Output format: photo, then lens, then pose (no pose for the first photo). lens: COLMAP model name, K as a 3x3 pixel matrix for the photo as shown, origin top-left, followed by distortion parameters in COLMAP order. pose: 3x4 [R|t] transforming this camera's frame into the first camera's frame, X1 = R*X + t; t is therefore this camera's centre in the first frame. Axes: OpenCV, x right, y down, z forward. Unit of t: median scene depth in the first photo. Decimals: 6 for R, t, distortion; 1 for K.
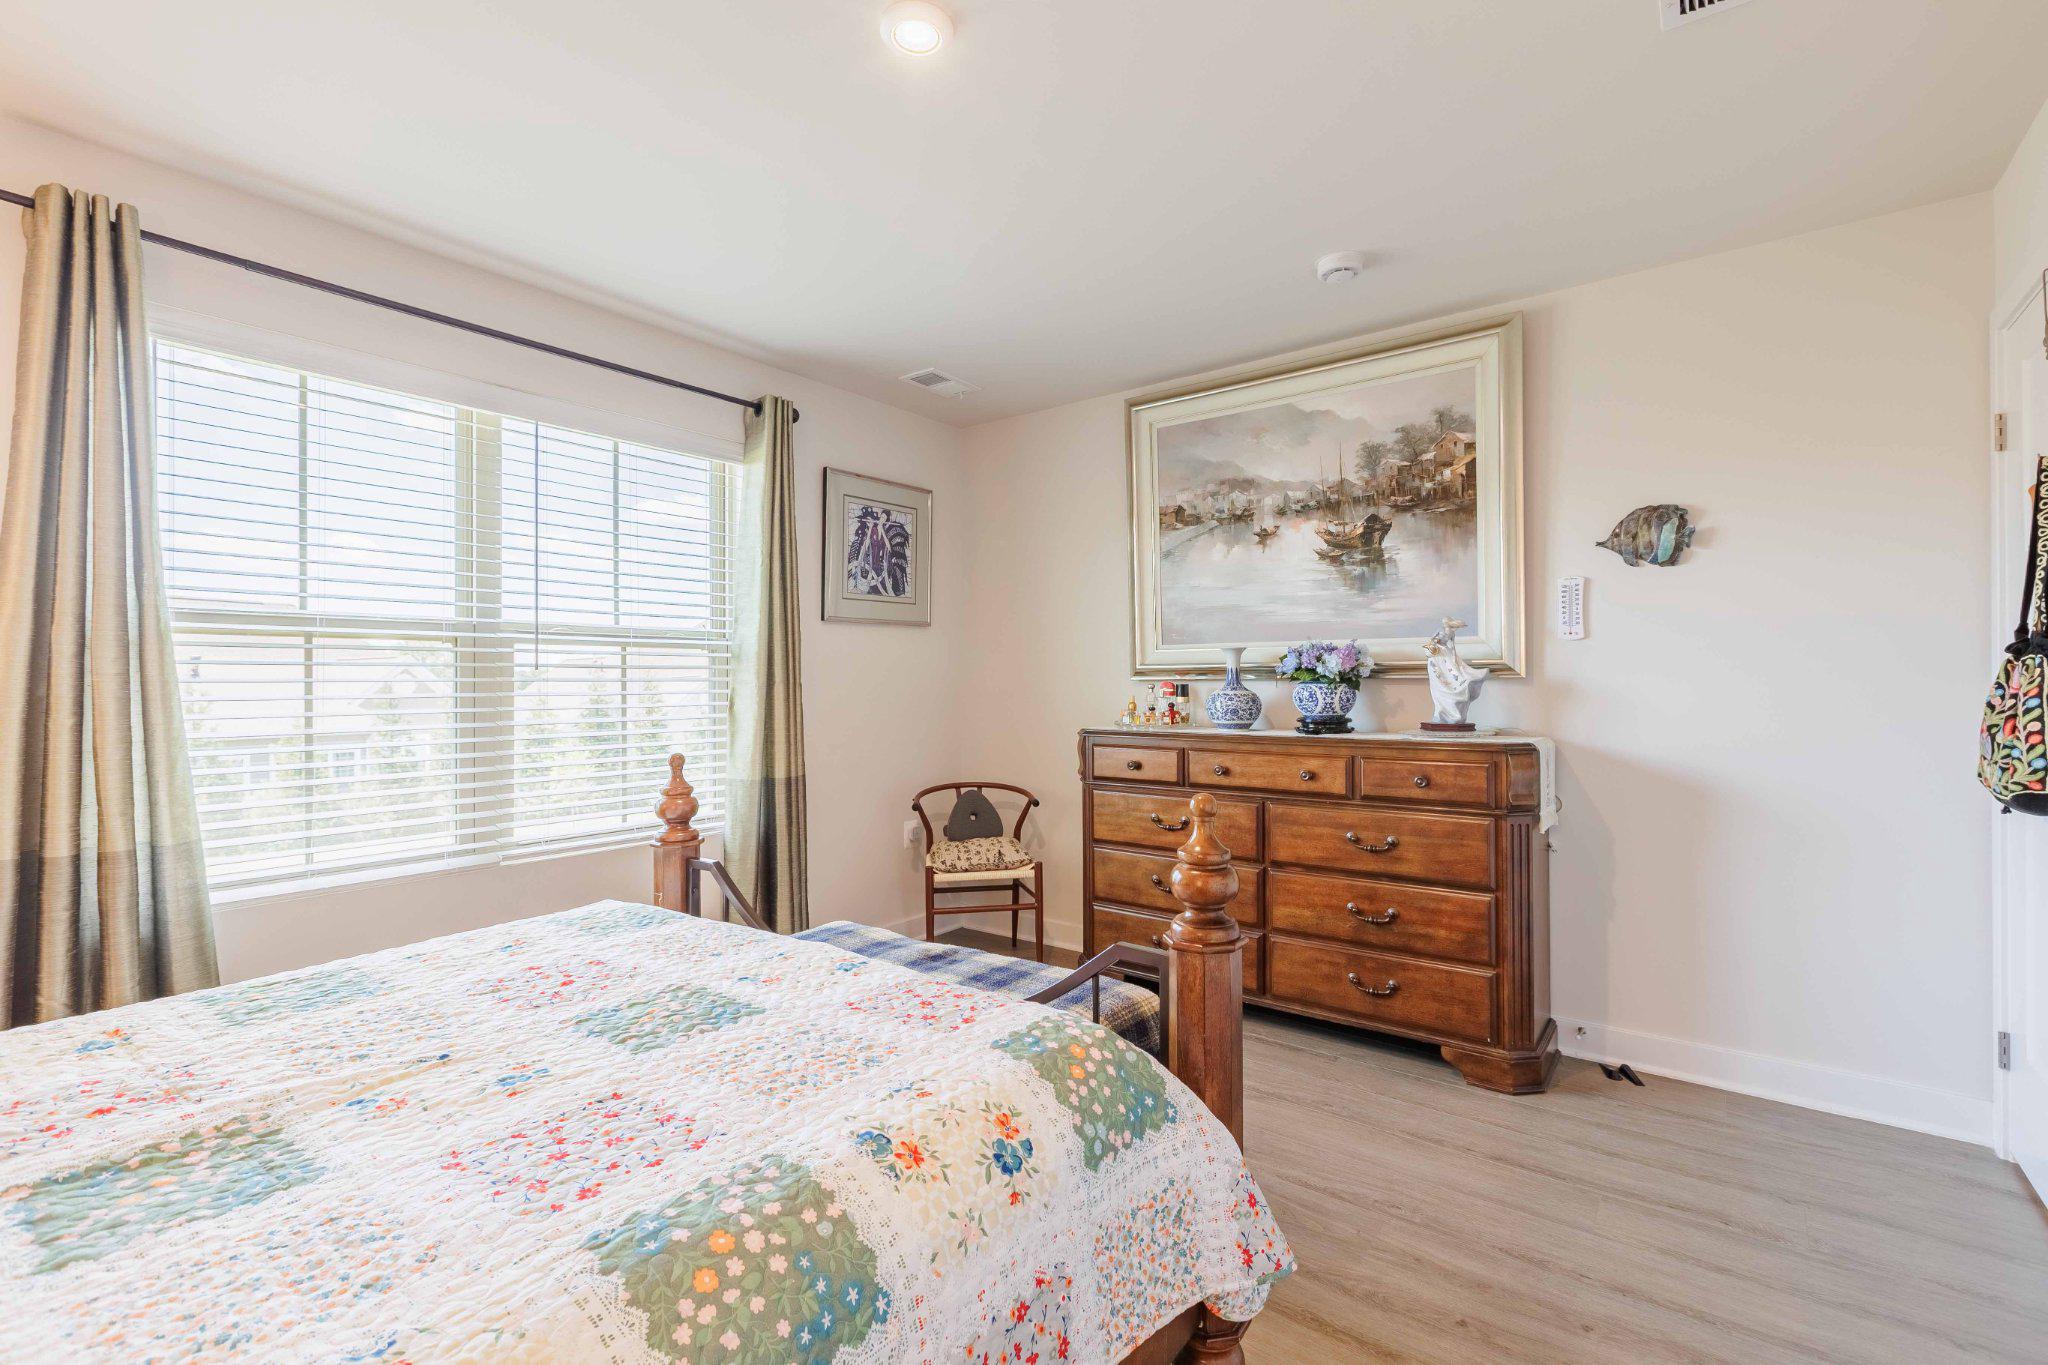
lens RADIAL K [[917.6, 0, 1028.2], [0, 917.6, 667.9], [0, 0, 1]] dist [0.008577, 0.001277]
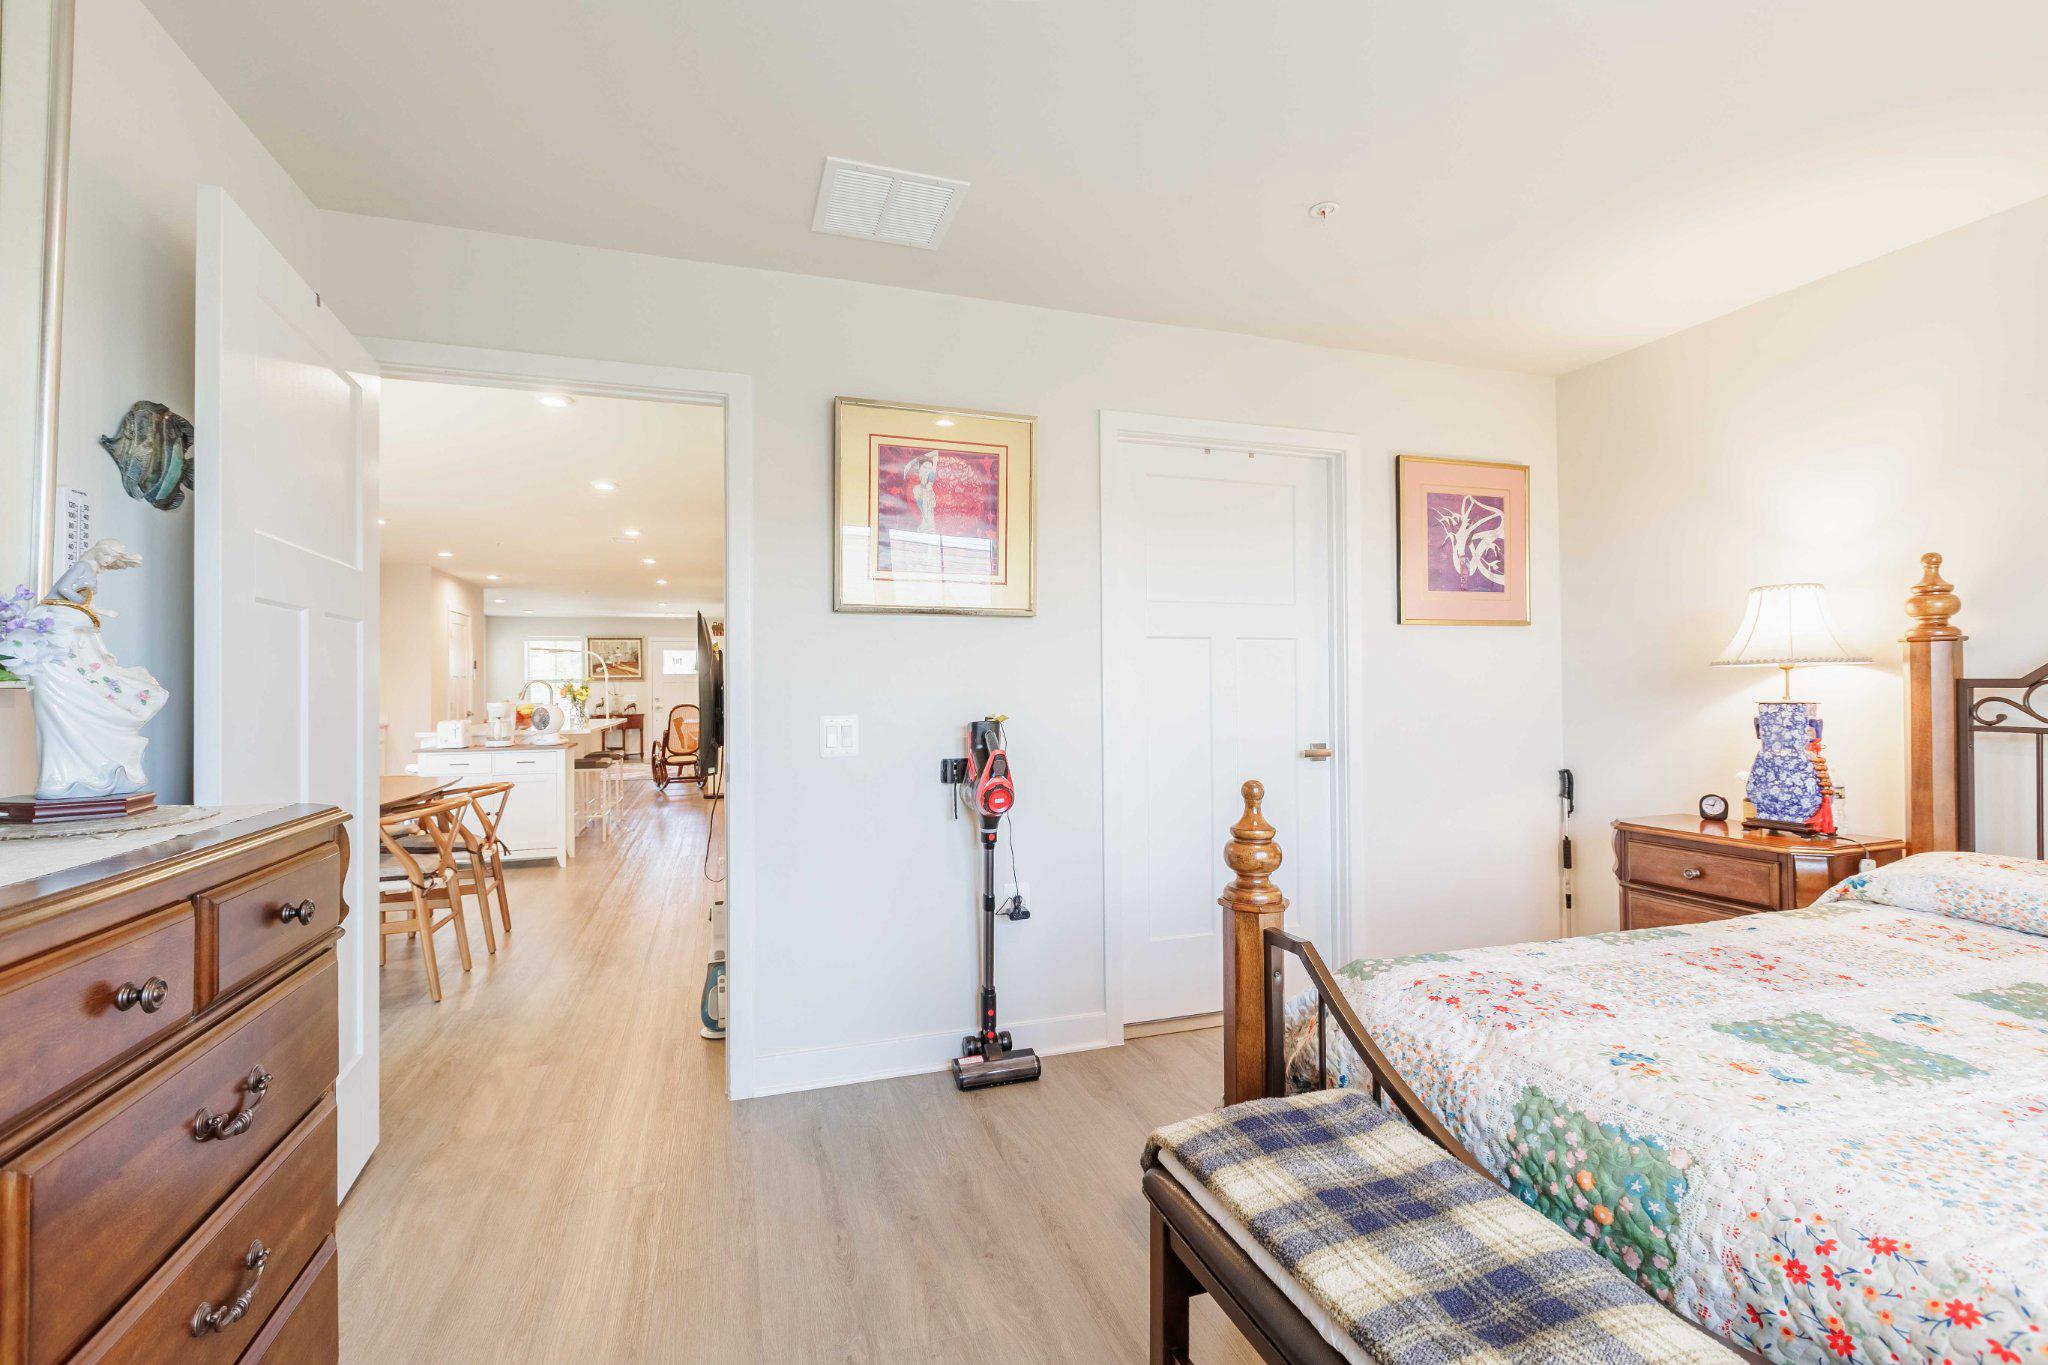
lens RADIAL K [[917.6, 0, 1027.7], [0, 917.6, 684.3], [0, 0, 1]] dist [0.008577, 0.001277]
pose [[-0.828573, 0.012972, 0.559731, -0.148596], [0.003438, 0.999831, -0.018082, 0.022067], [-0.559871, -0.013058, -0.828477, 1.357402]]
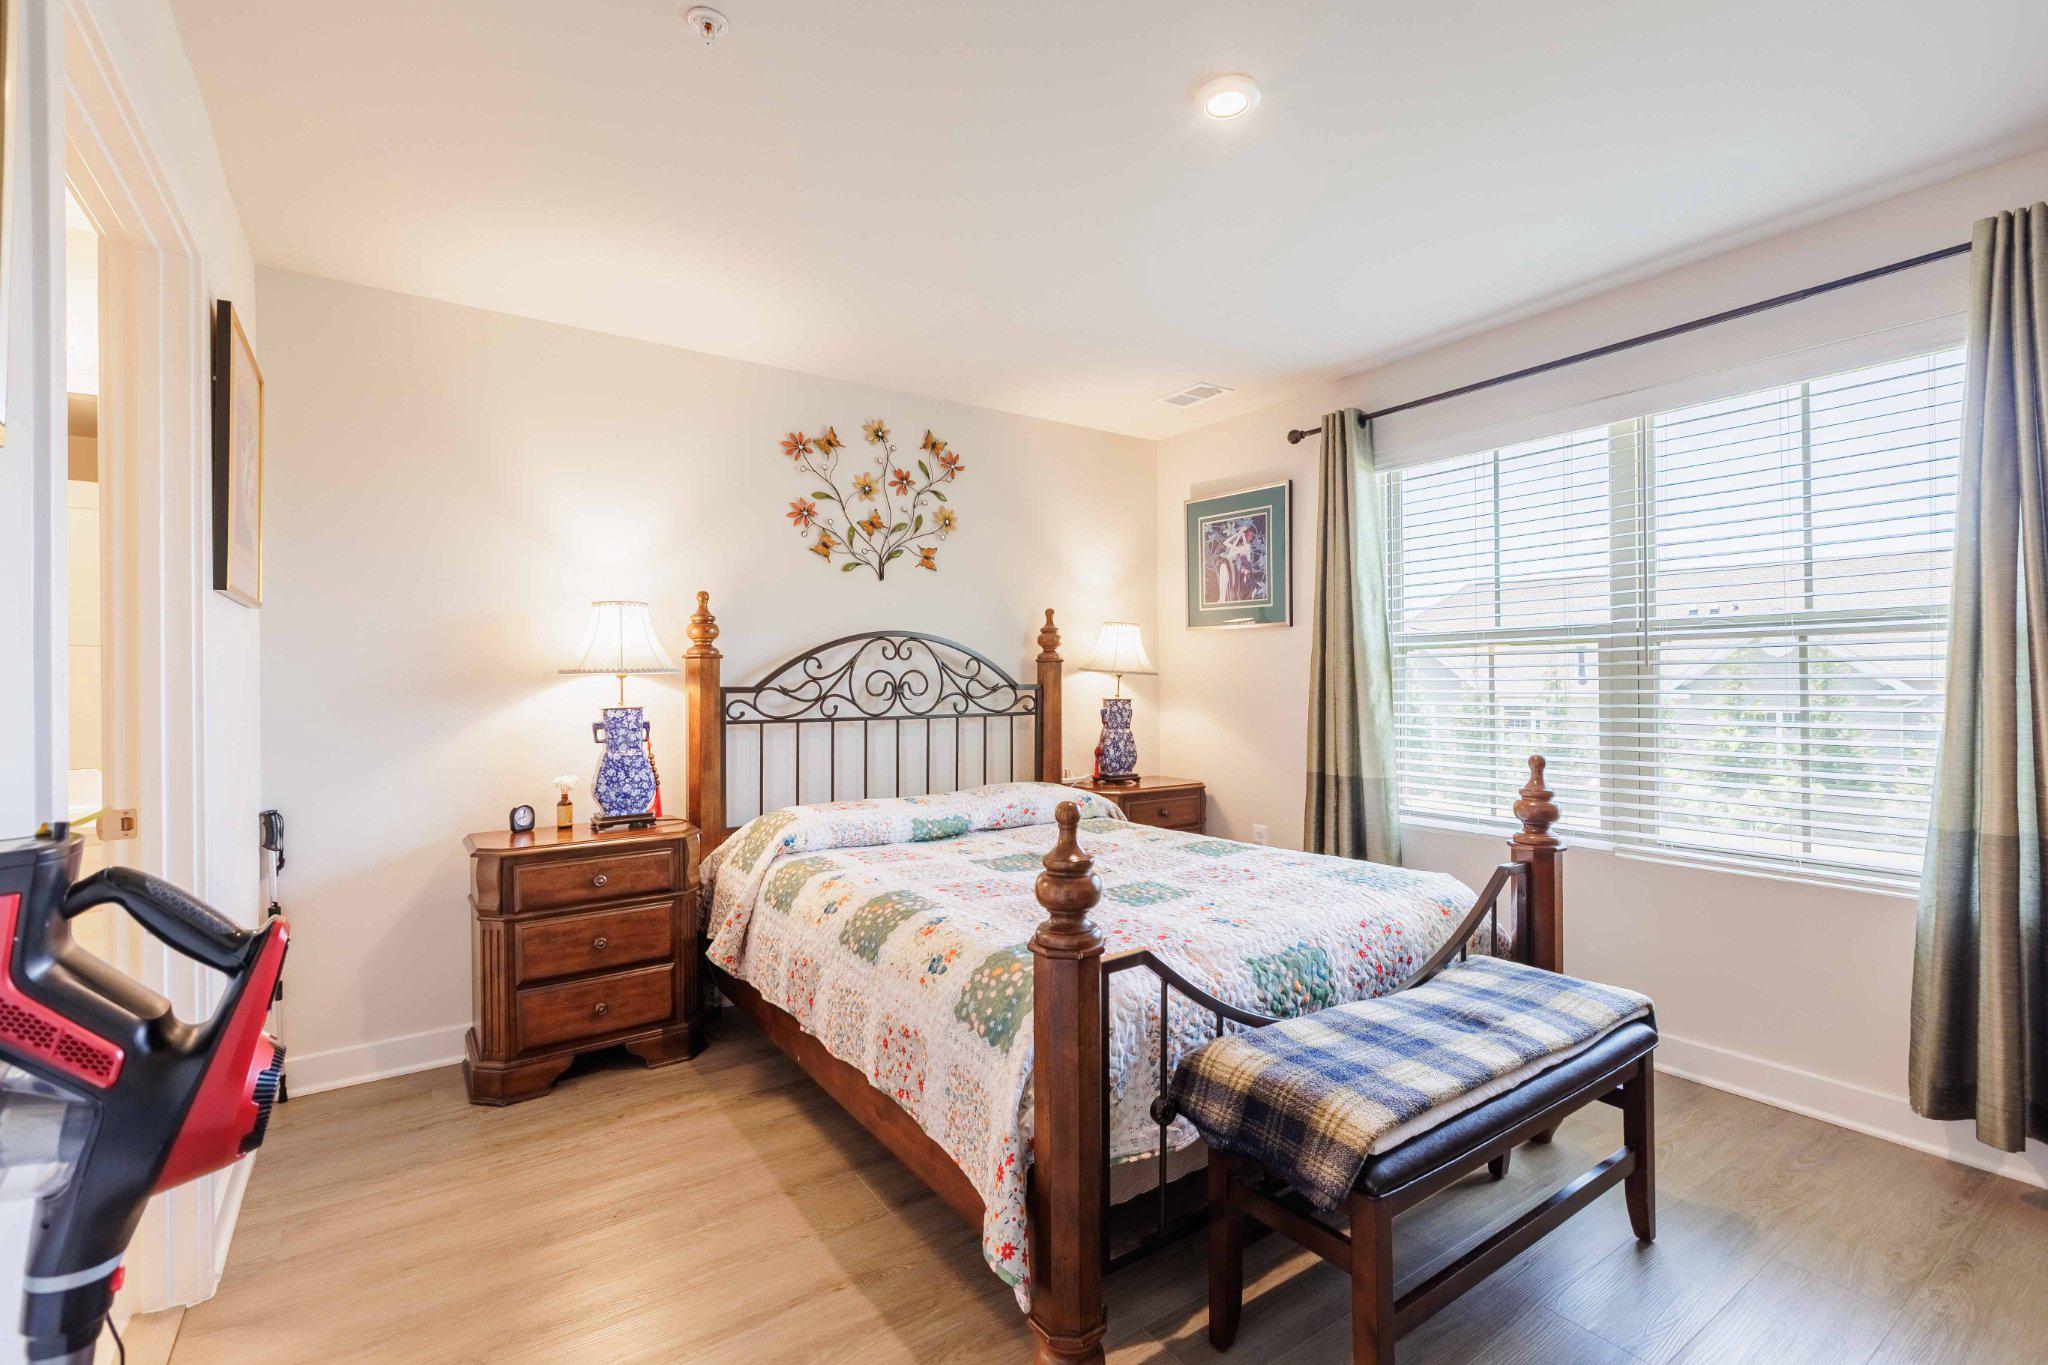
lens RADIAL K [[917.6, 0, 1030.7], [0, 917.6, 684.8], [0, 0, 1]] dist [0.008577, 0.001277]
pose [[-0.310514, 0.007907, -0.950536, 0.731860], [0.020886, 0.999781, 0.001494, 0.005855], [0.950339, -0.019389, -0.310611, 0.810409]]
